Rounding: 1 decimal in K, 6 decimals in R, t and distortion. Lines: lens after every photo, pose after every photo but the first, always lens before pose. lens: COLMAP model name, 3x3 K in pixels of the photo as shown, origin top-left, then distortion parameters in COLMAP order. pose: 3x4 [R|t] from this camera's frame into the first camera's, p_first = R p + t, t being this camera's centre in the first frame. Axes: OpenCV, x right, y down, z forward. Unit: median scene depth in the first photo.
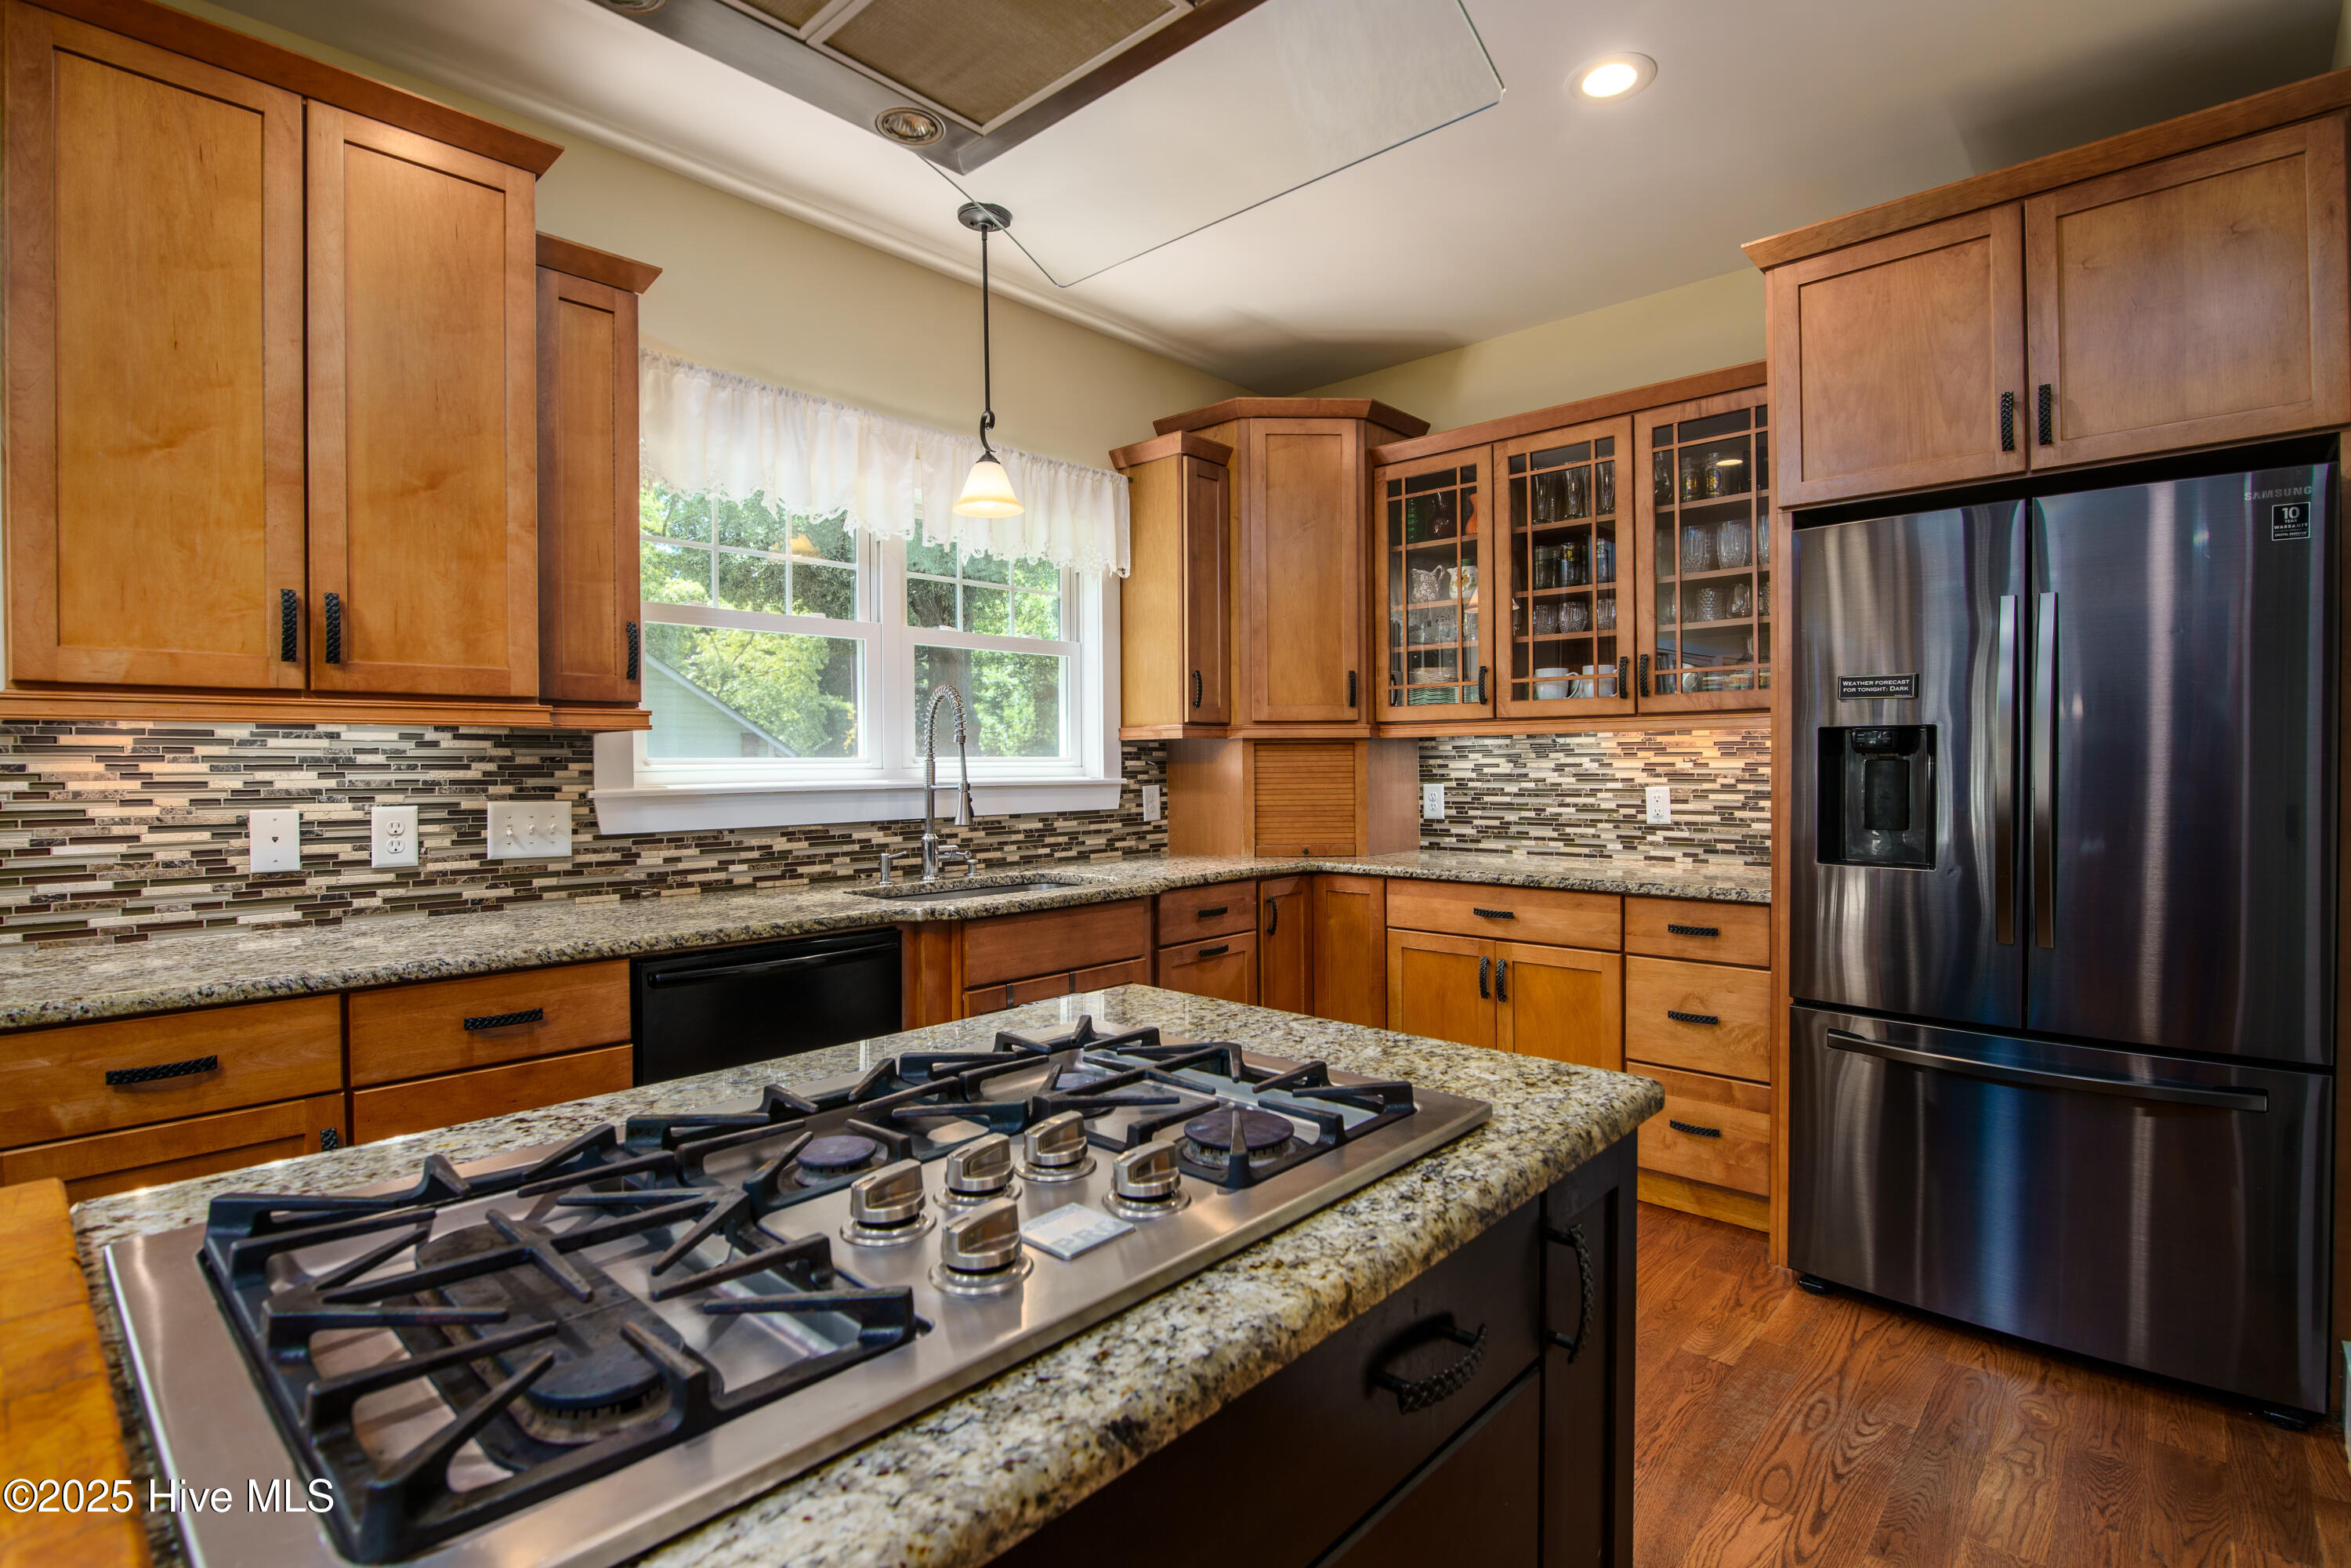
lens RADIAL K [[1109.3, 0, 1161.0], [0, 1109.3, 778.6], [0, 0, 1]] dist [-0.024012, 0.002062]
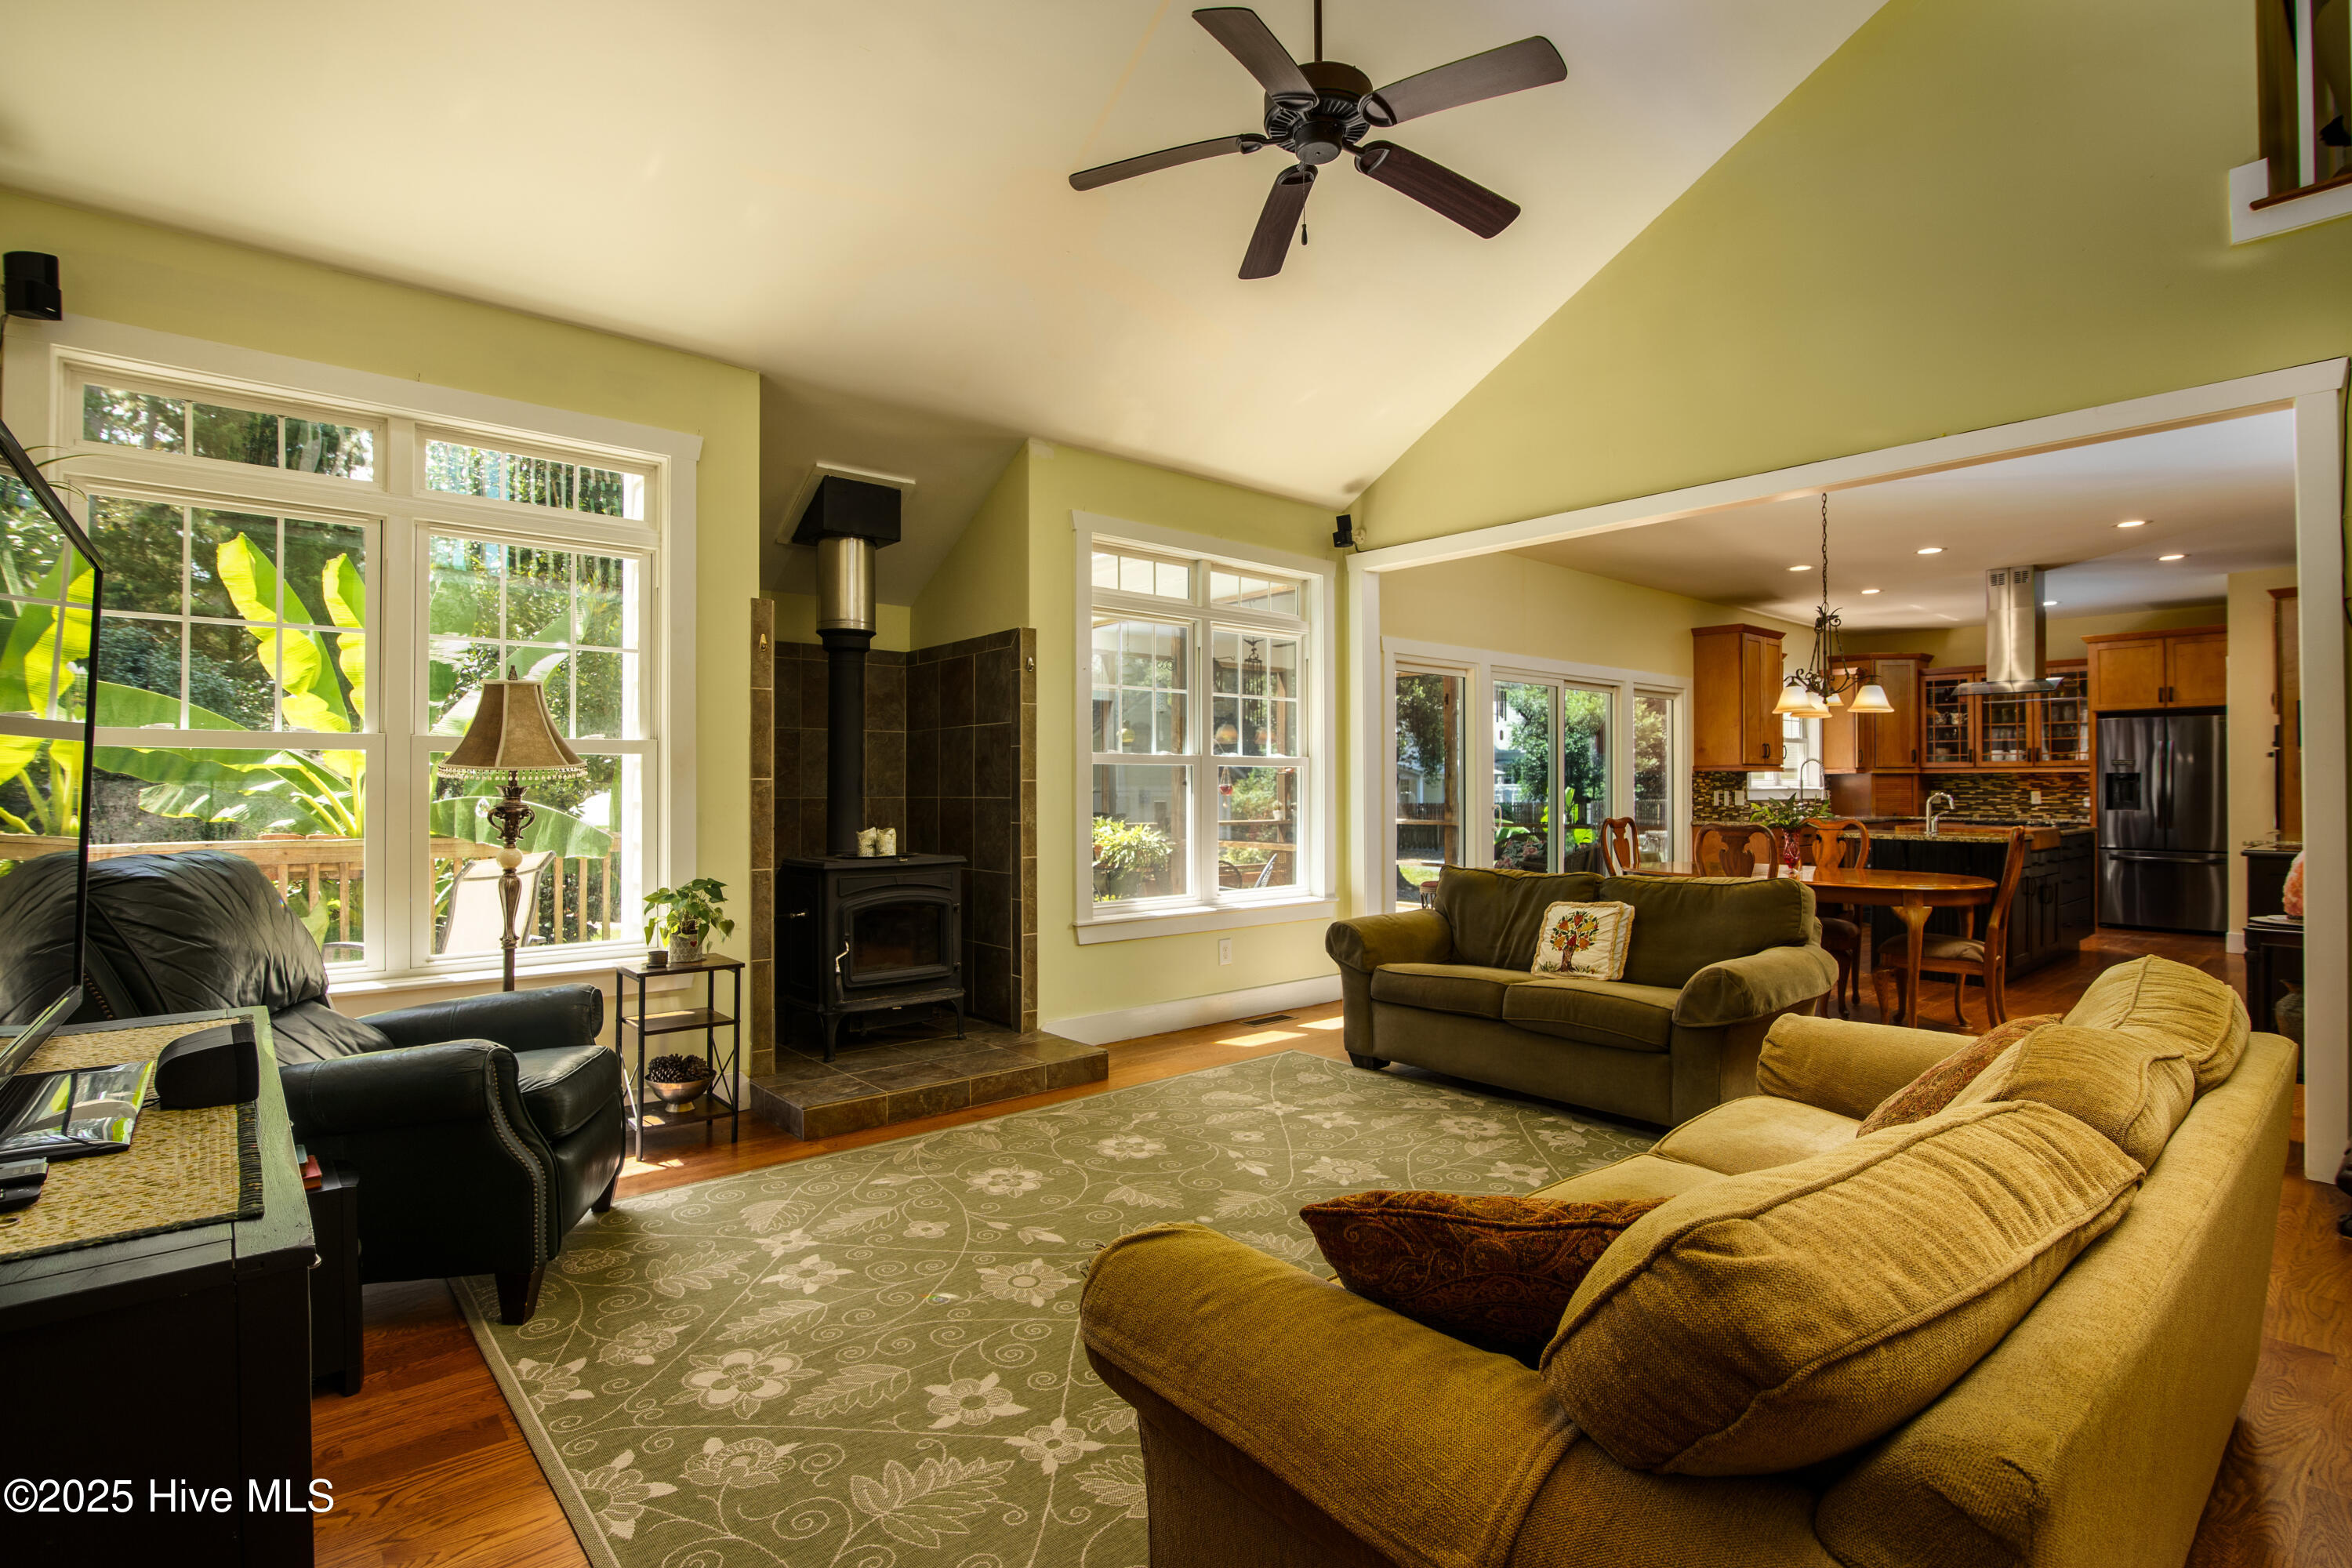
lens RADIAL K [[1109.9, 0, 1146.9], [0, 1109.9, 786.7], [0, 0, 1]] dist [-0.024012, 0.002062]
pose [[0.992827, 0.004526, -0.119473, -1.767569], [-0.006063, 0.999903, -0.012508, 0.054052], [0.119405, 0.013143, 0.992759, -2.469979]]
